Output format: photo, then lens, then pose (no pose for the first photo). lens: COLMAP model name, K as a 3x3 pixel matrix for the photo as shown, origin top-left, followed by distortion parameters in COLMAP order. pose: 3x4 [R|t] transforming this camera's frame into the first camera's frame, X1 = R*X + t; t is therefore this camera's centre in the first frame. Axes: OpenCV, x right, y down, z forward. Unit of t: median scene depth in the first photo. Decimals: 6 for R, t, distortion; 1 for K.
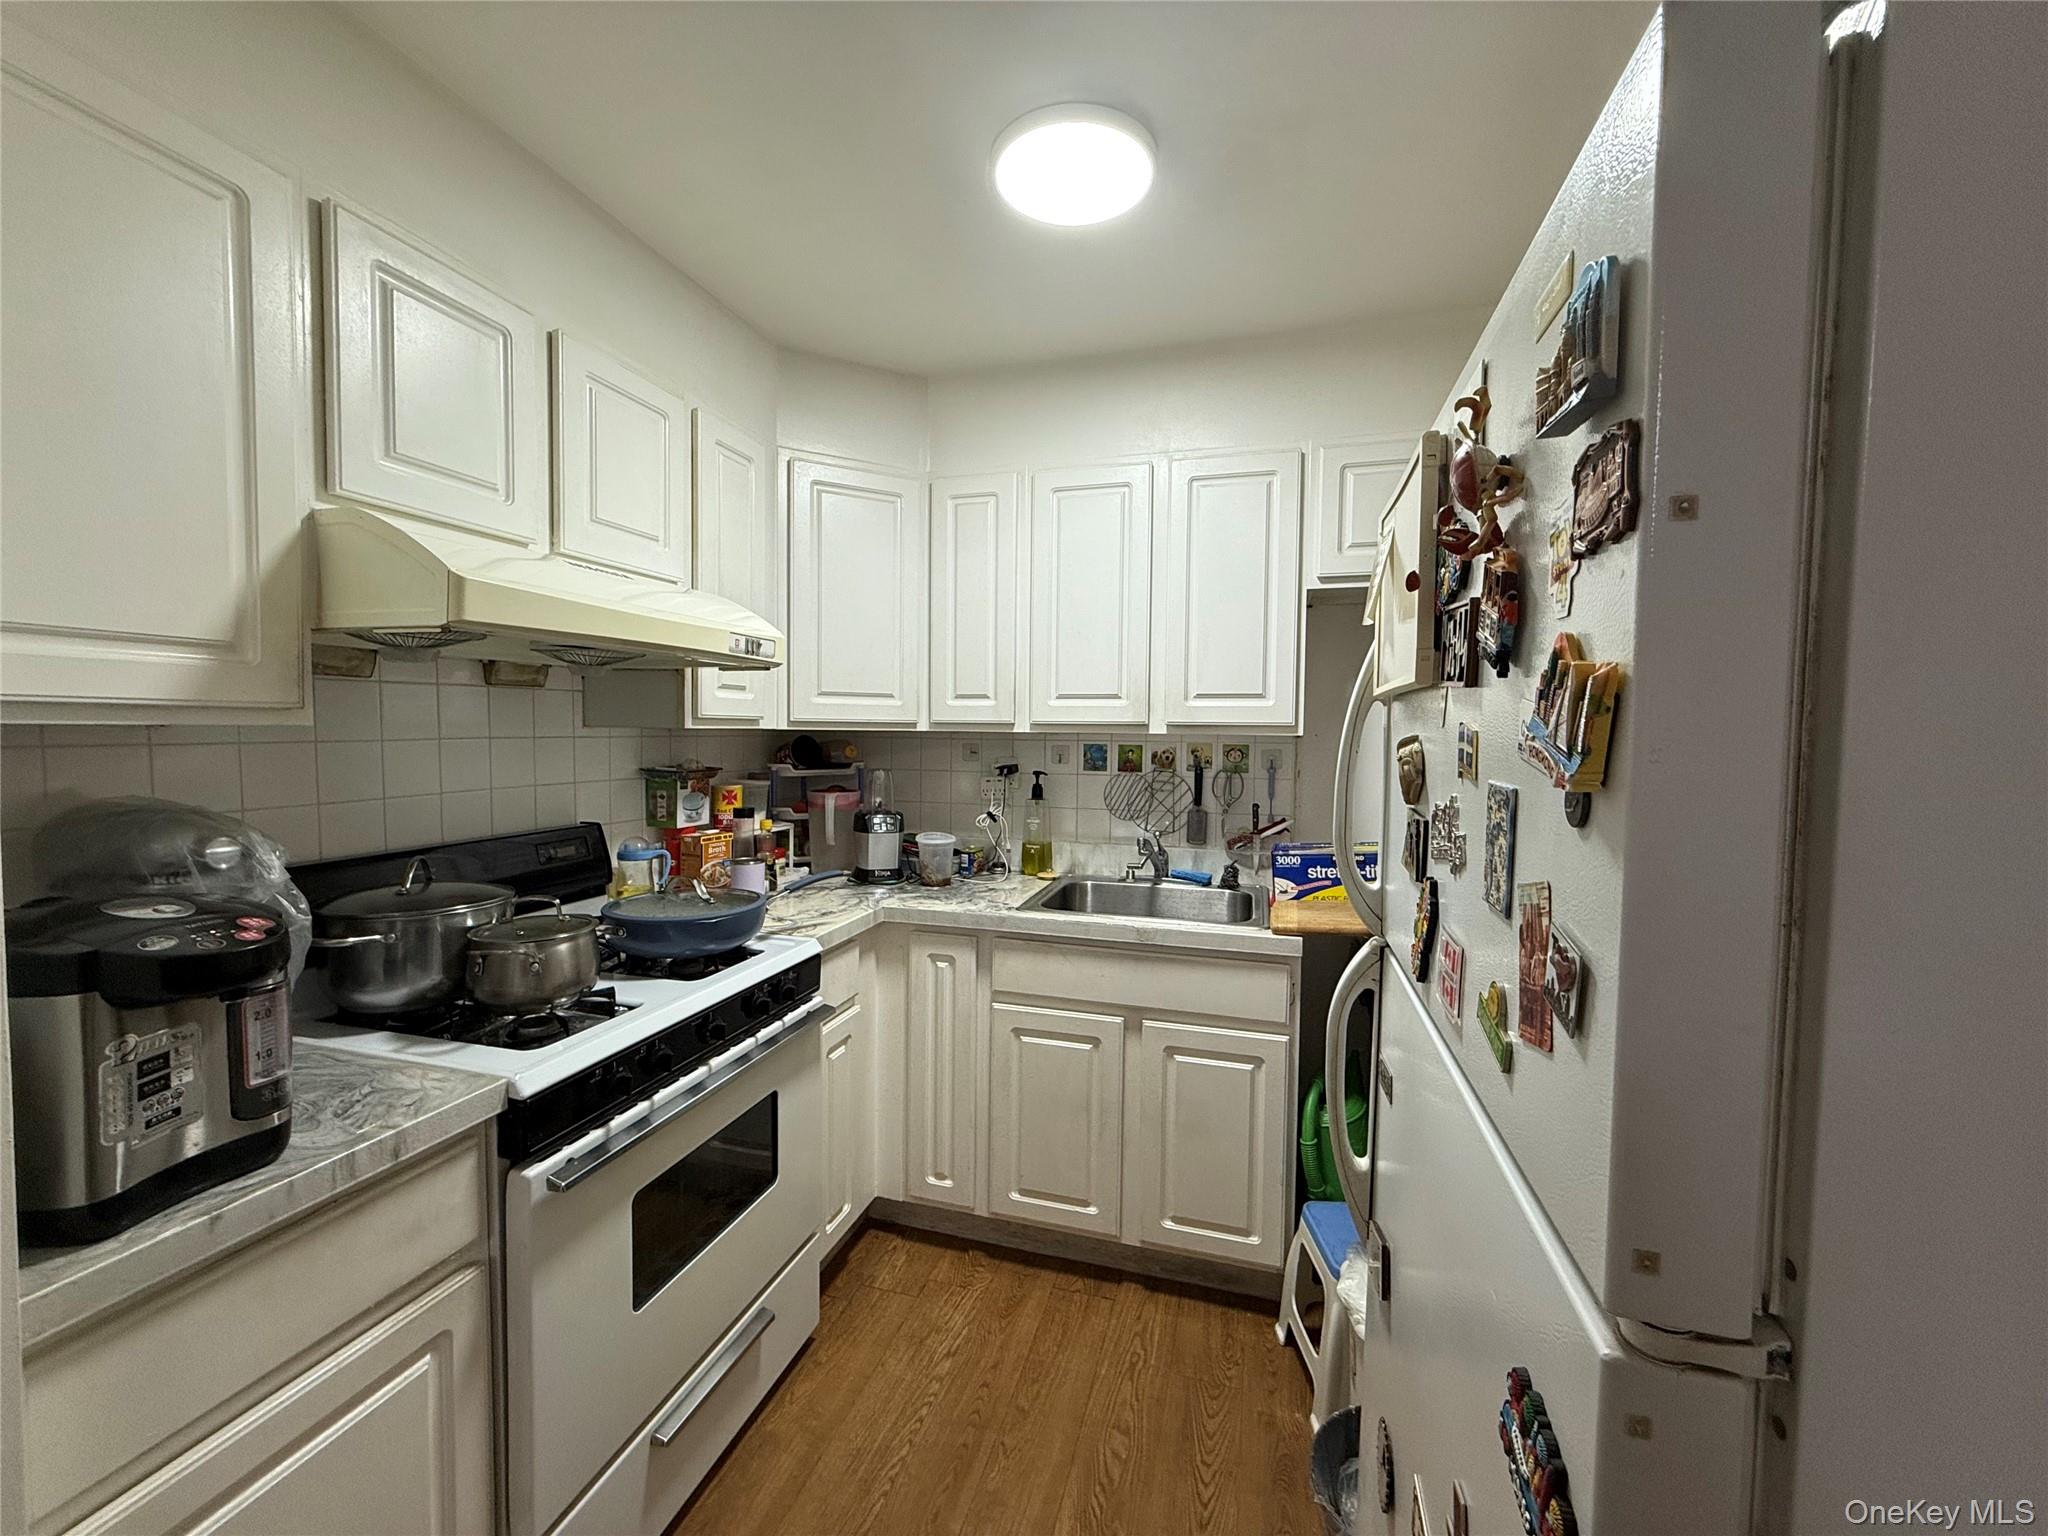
lens RADIAL K [[817.4, 0, 1019.9], [0, 817.4, 768.1], [0, 0, 1]] dist [0.001203, -0.000094]
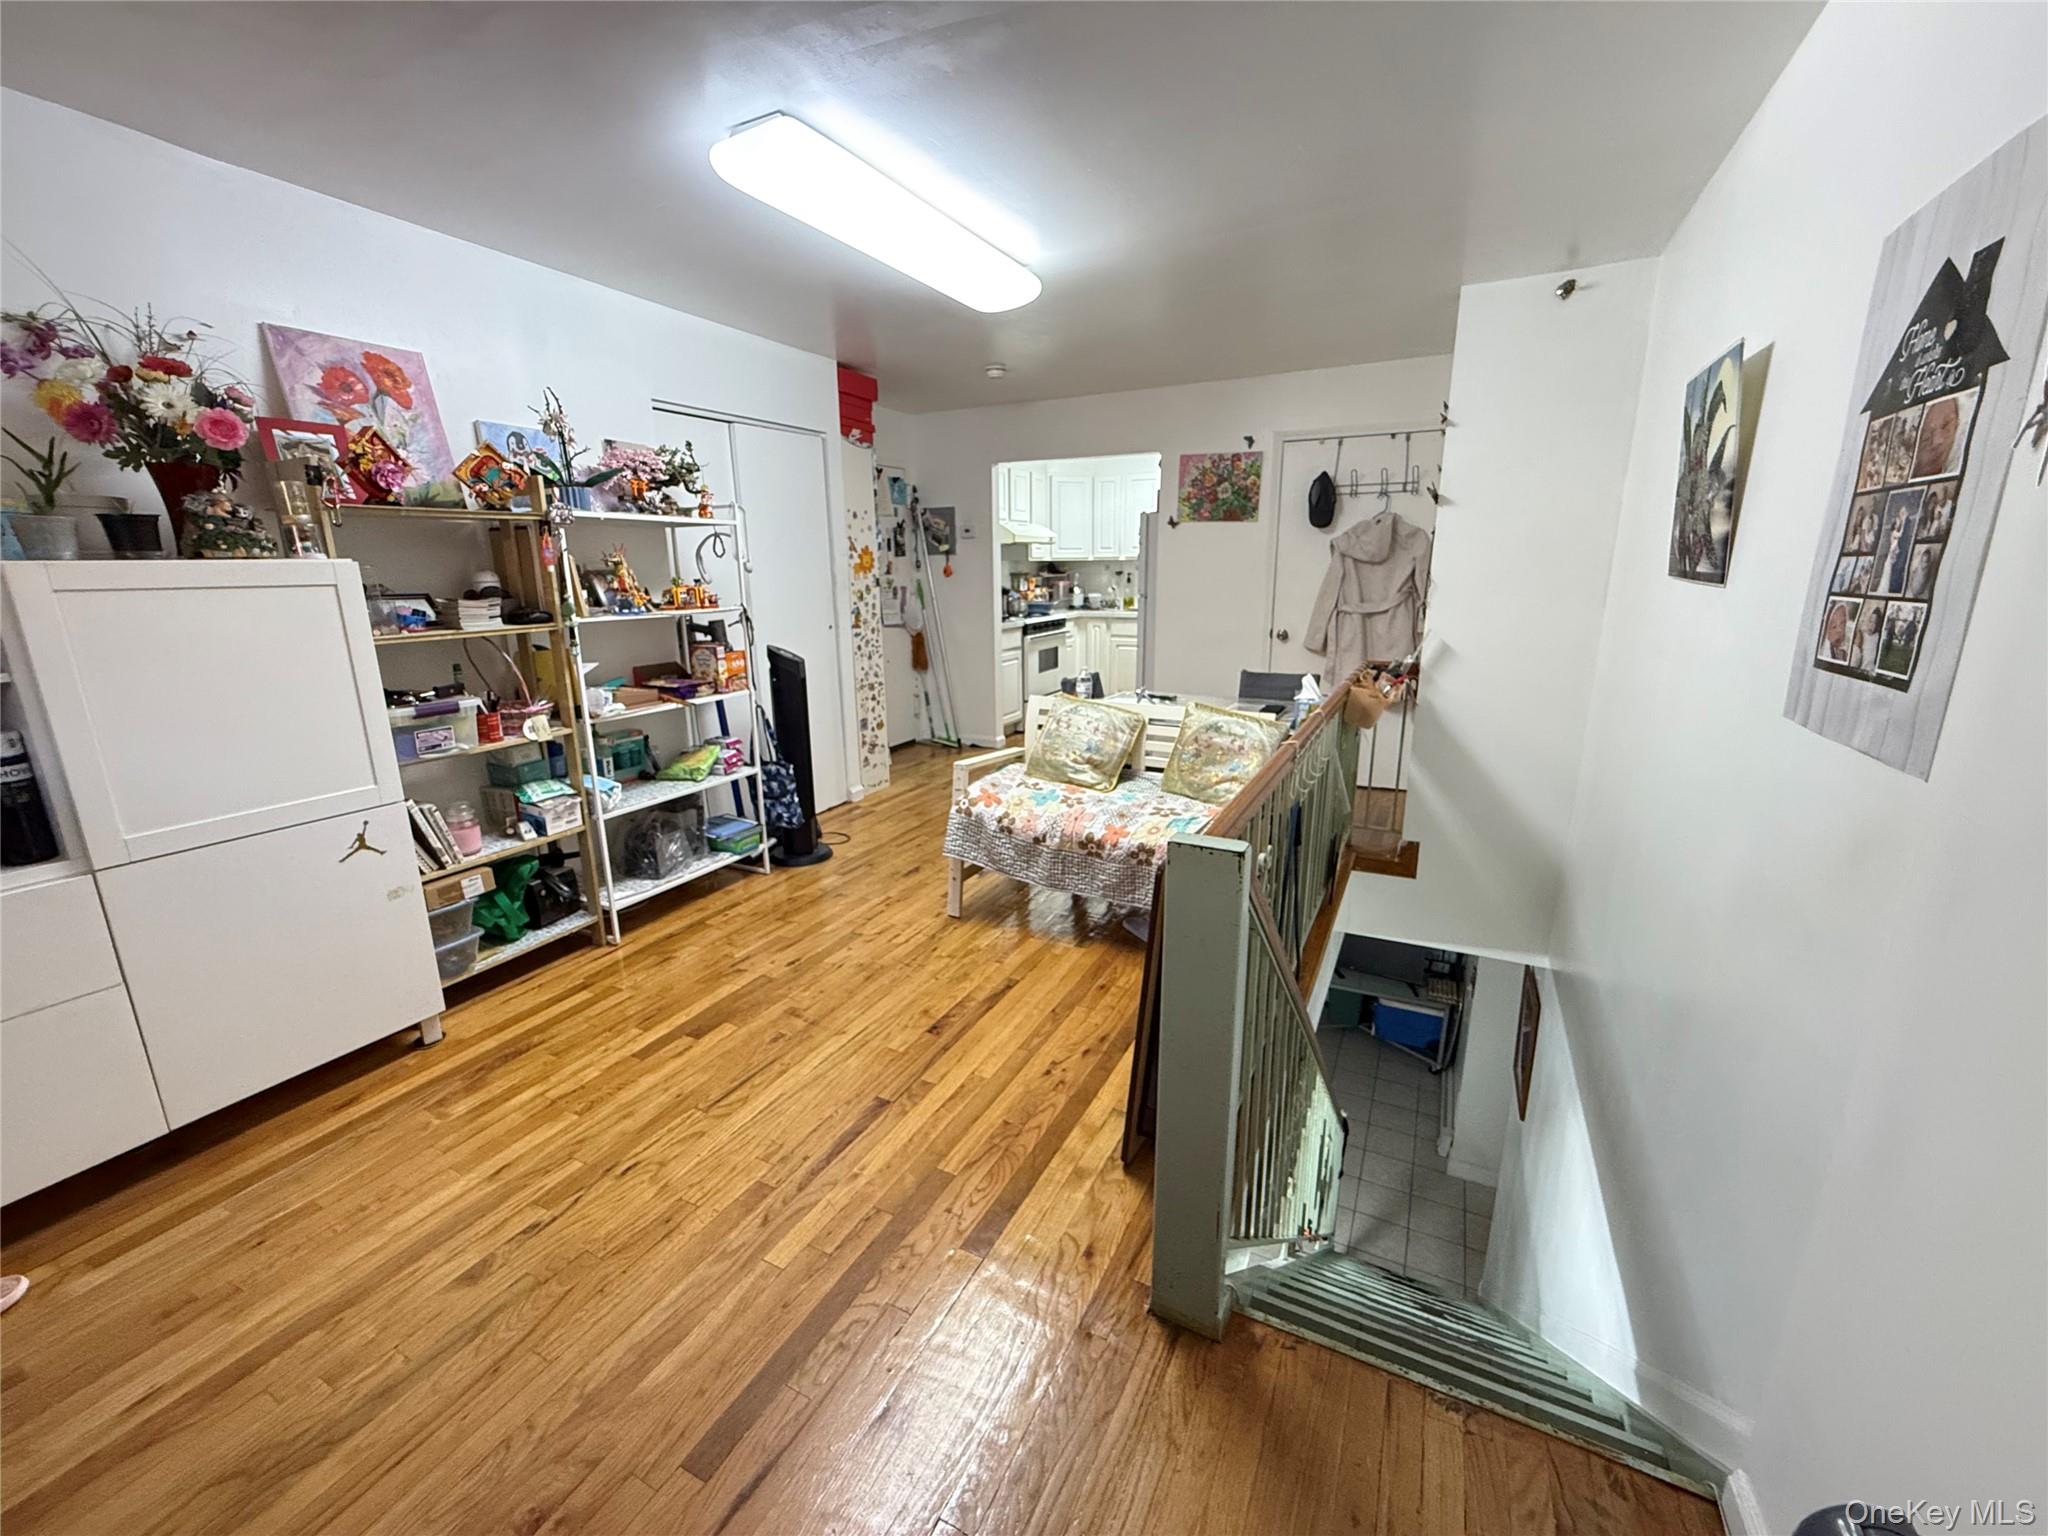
lens RADIAL K [[817.4, 0, 1018.6], [0, 817.4, 761.6], [0, 0, 1]] dist [0.001203, -0.000094]
pose [[0.981615, 0.023658, -0.189401, 0.222607], [0.013194, 0.981504, 0.190985, 0.111239], [0.190416, -0.189973, 0.963147, -2.230278]]
